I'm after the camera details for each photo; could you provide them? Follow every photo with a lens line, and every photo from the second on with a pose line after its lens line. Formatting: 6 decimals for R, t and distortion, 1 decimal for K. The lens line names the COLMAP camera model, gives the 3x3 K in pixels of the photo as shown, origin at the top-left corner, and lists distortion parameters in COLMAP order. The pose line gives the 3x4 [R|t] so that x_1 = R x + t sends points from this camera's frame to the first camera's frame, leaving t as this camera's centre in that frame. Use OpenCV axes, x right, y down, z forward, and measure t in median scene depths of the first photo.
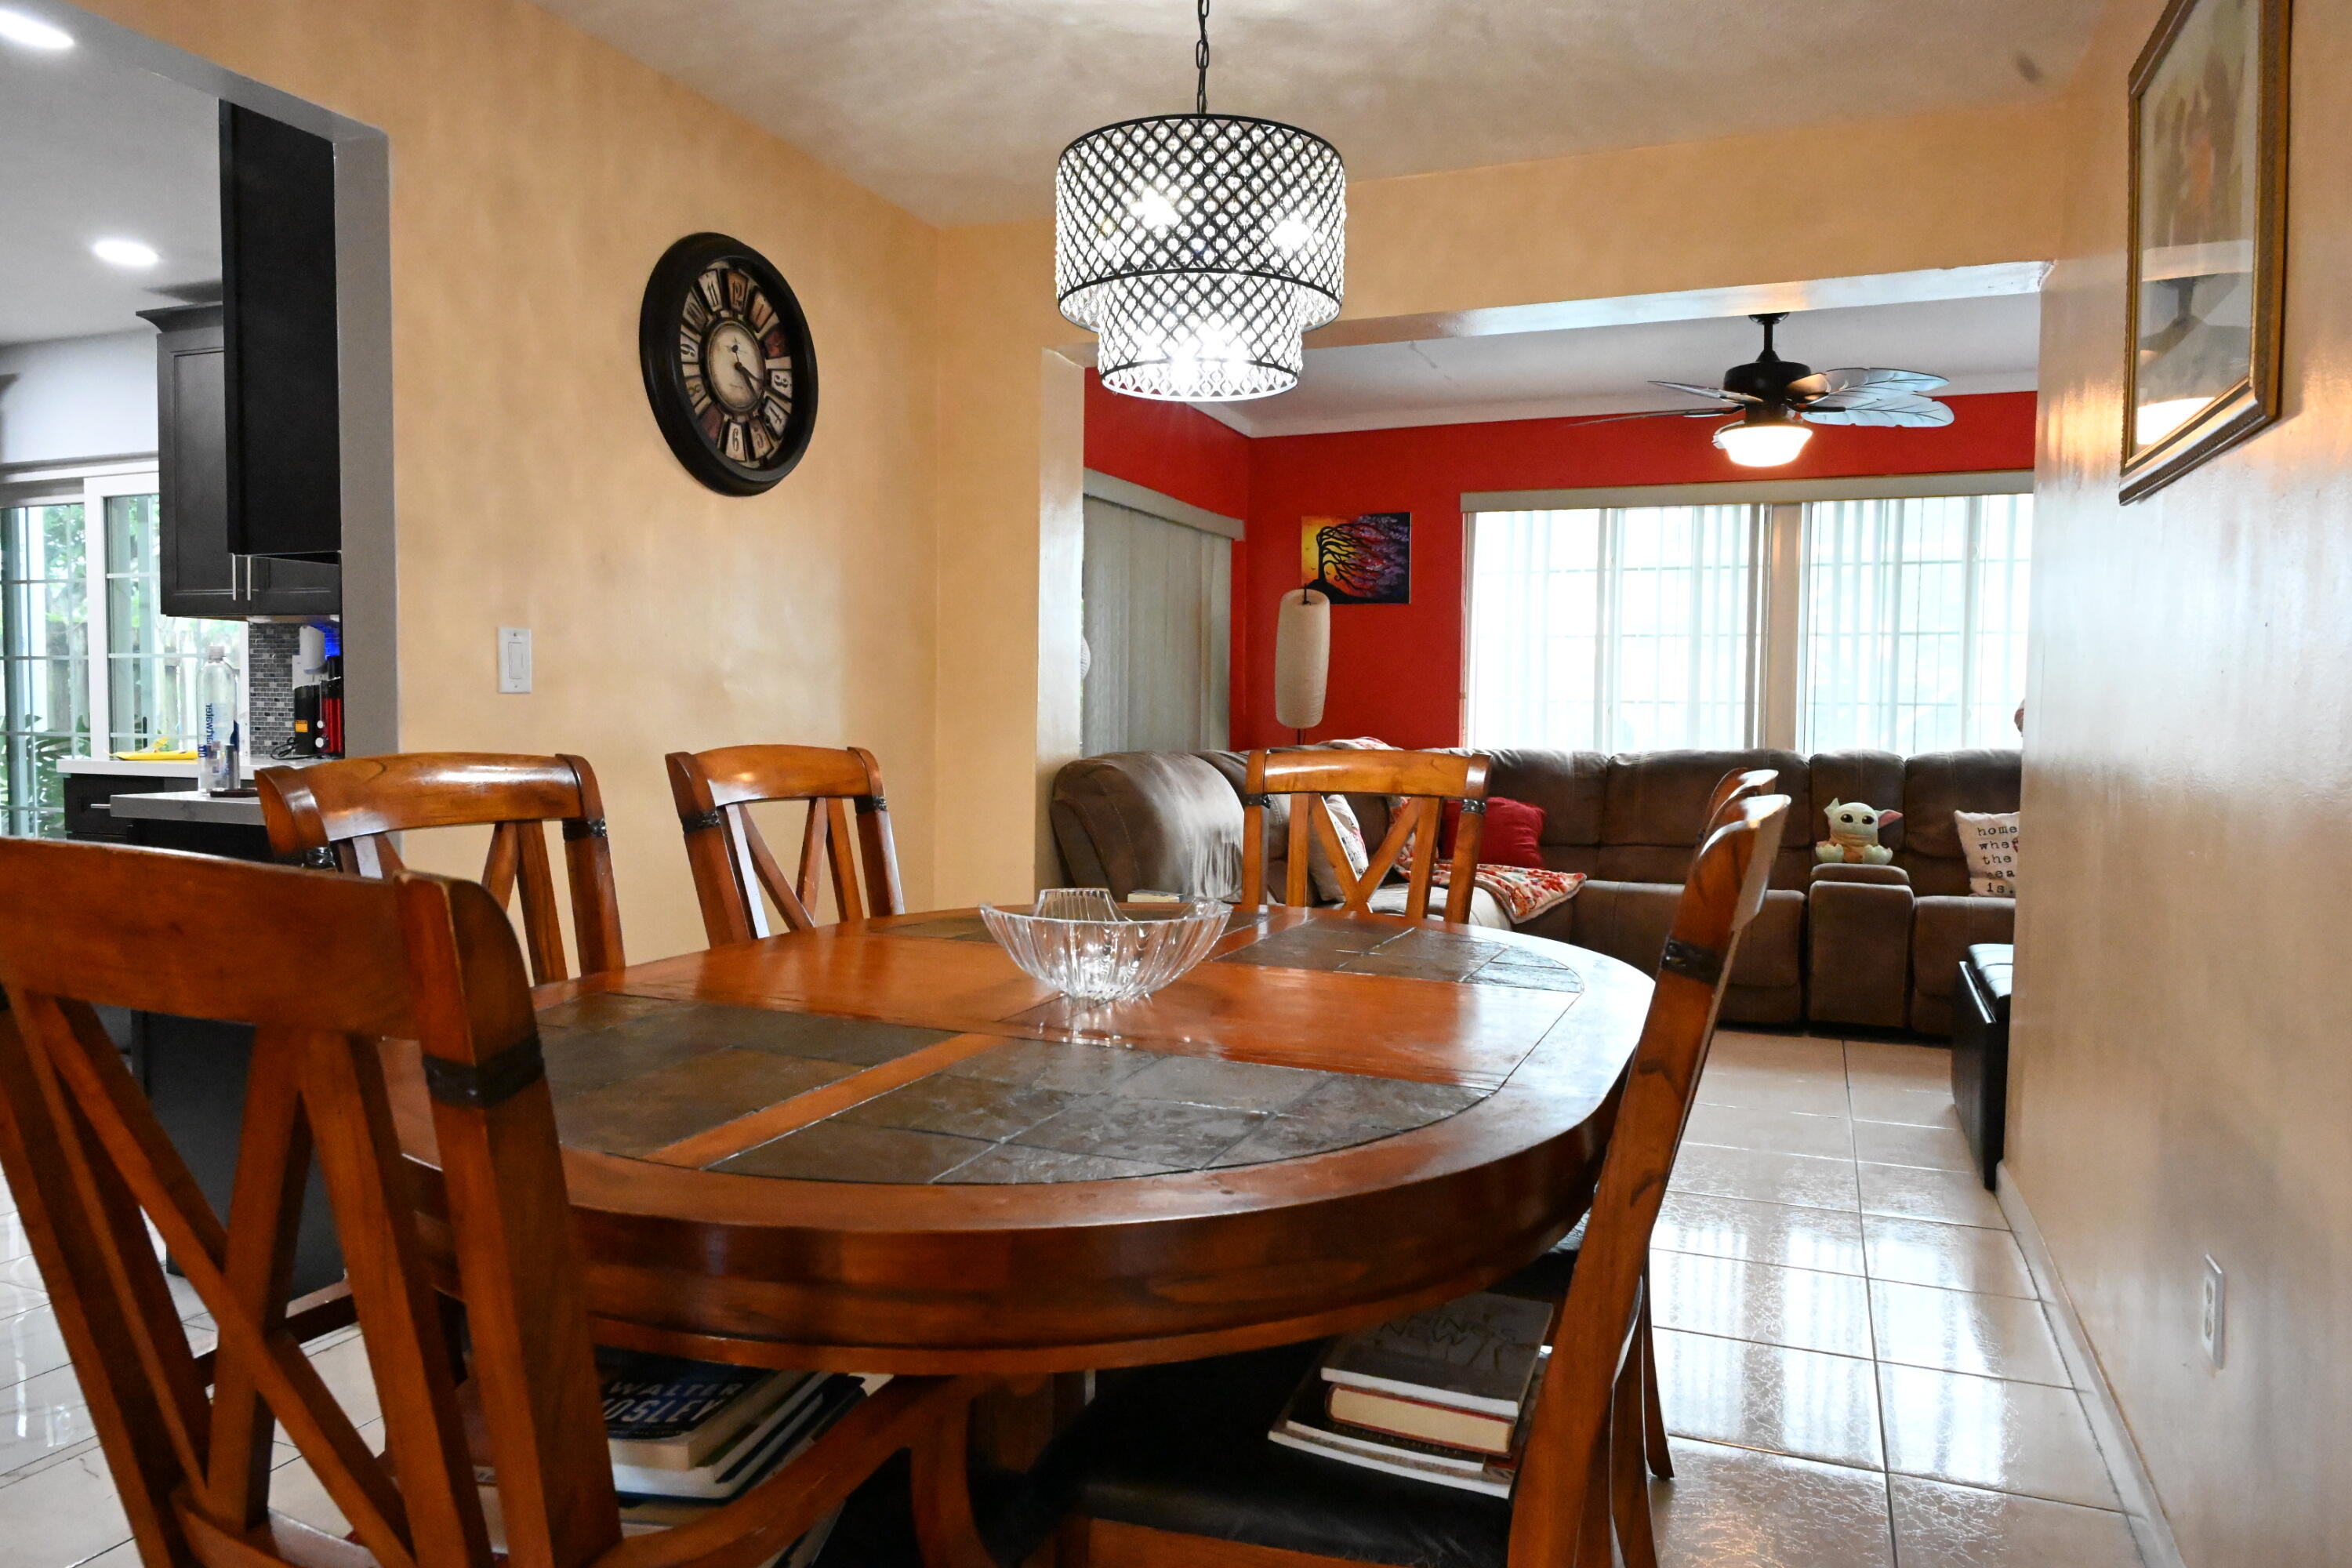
lens RADIAL K [[1566.7, 0, 1182.9], [0, 1566.7, 778.2], [0, 0, 1]] dist [0.010425, -0.012355]
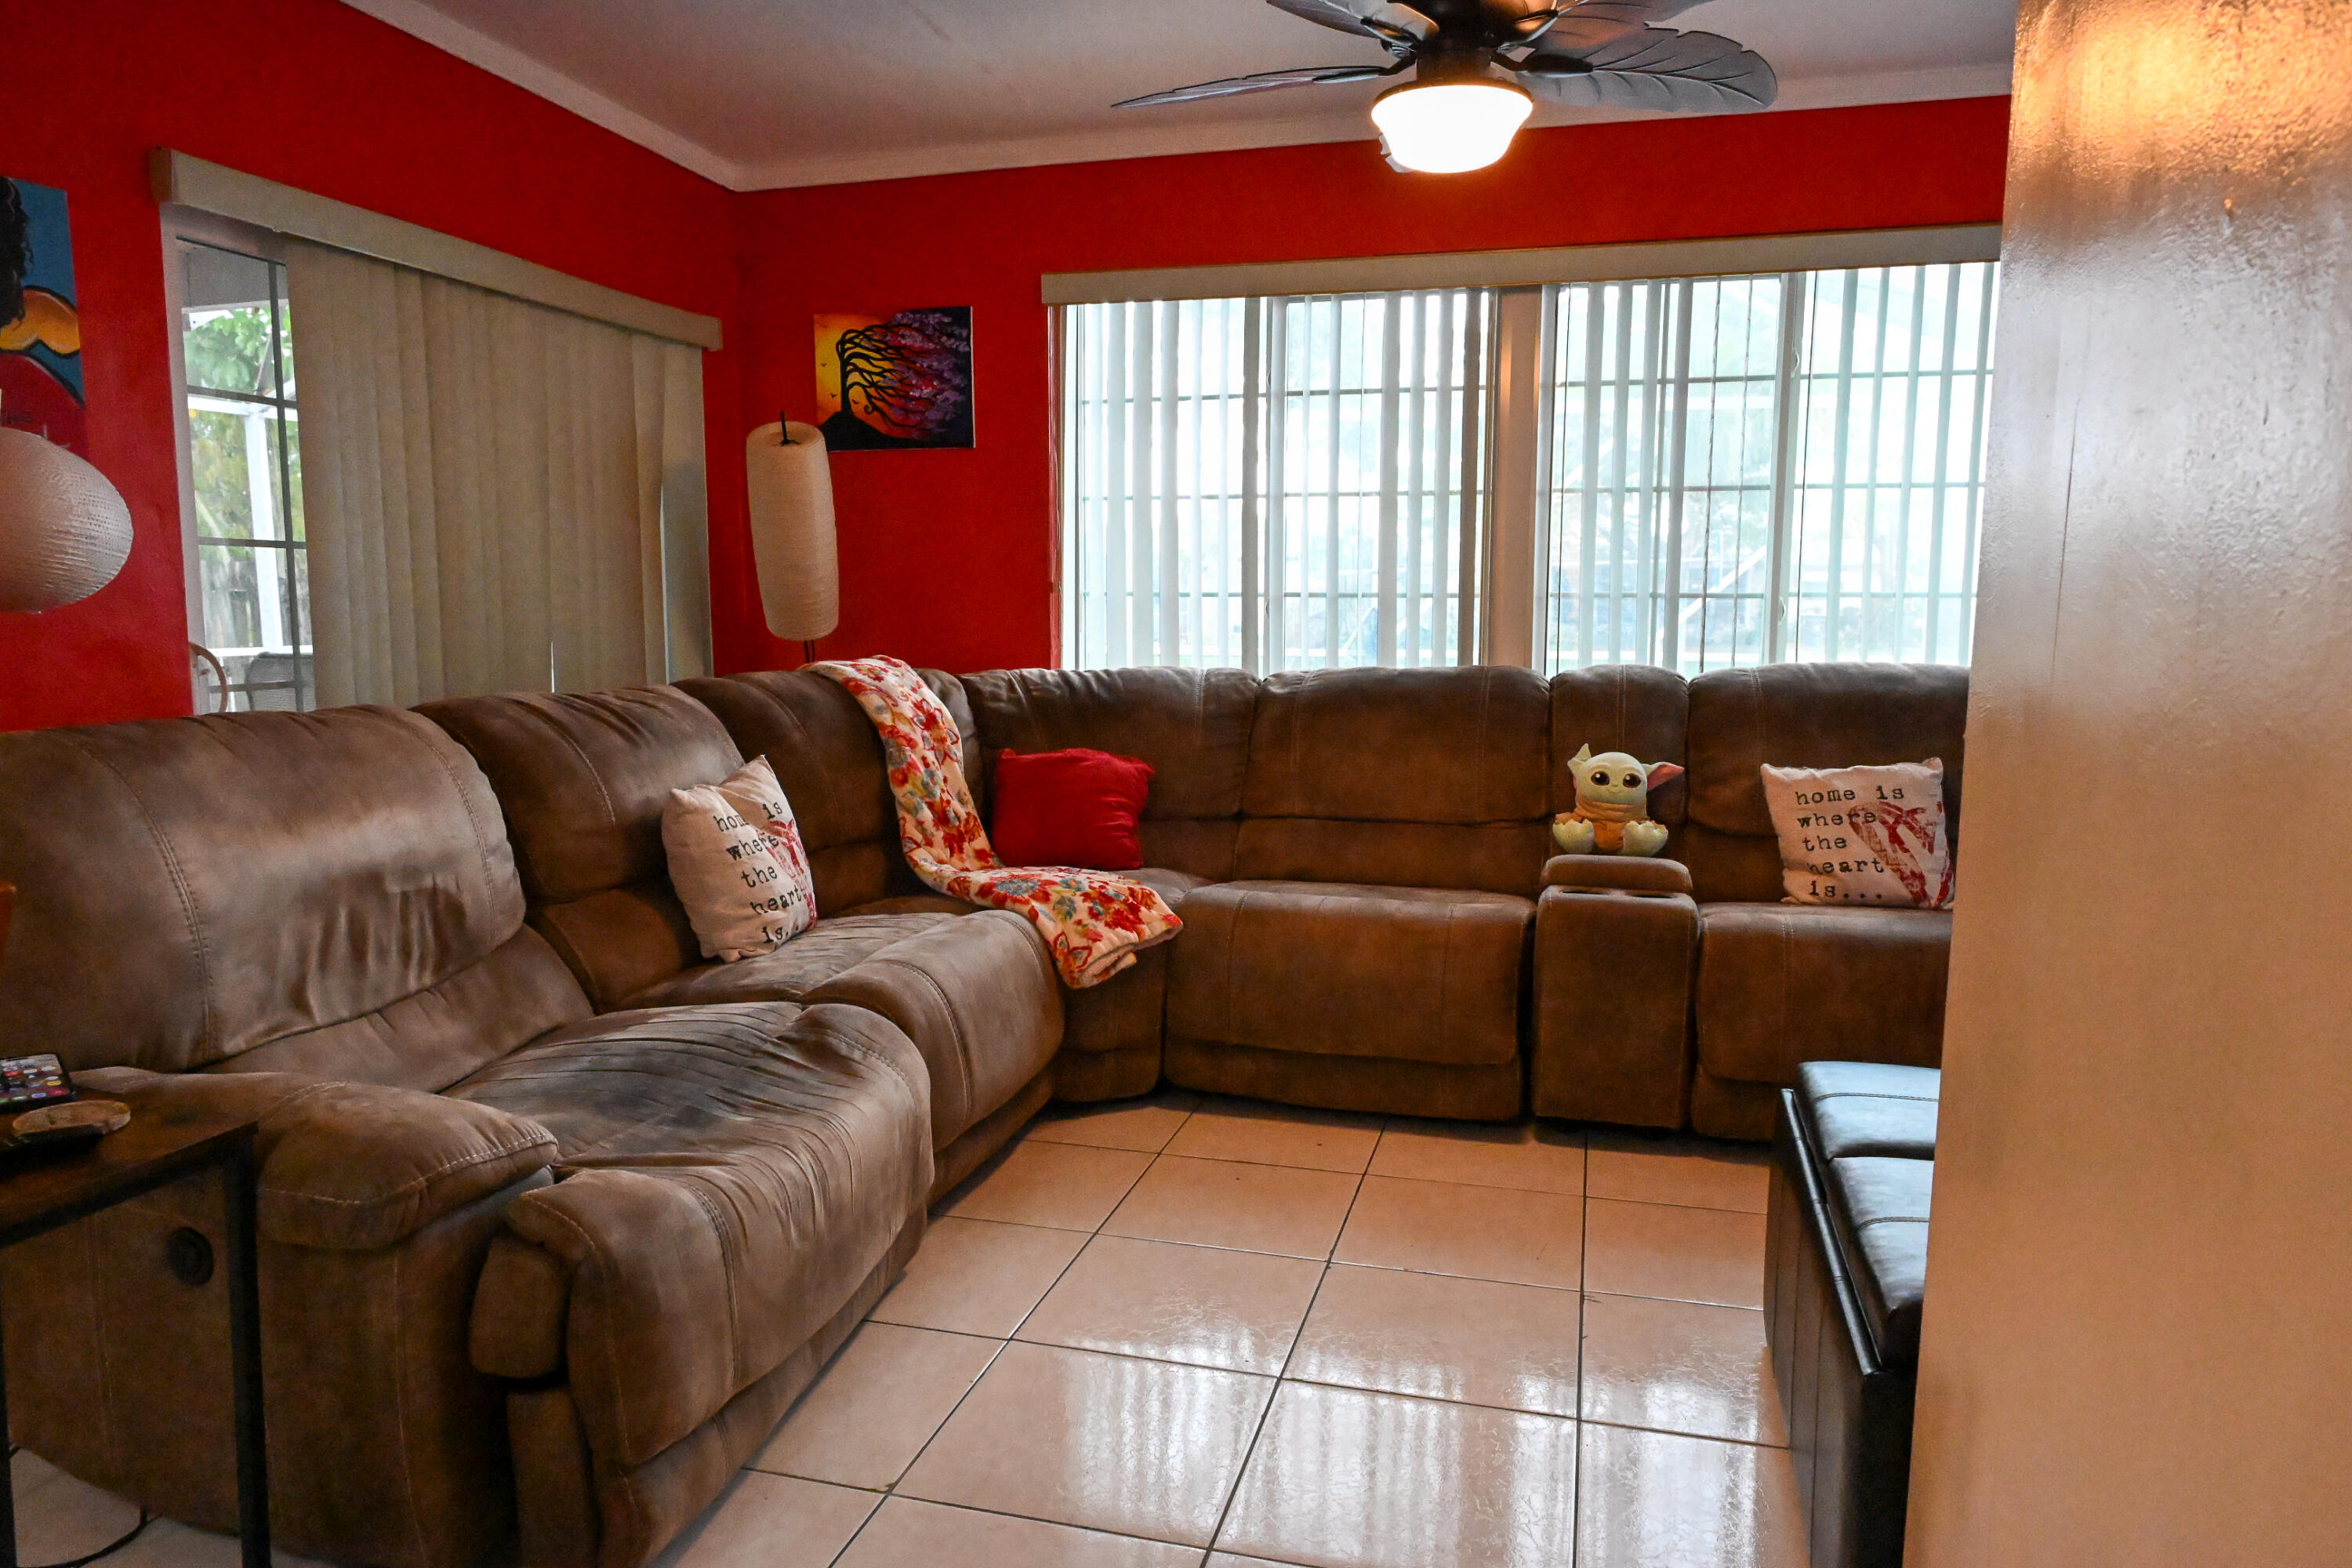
lens RADIAL K [[1566.7, 0, 1166.3], [0, 1566.7, 782.3], [0, 0, 1]] dist [0.010425, -0.012355]
pose [[0.993737, -0.022419, 0.109472, 0.163995], [0.013981, 0.996914, 0.077247, -0.022774], [-0.110866, -0.075232, 0.990984, 0.356641]]
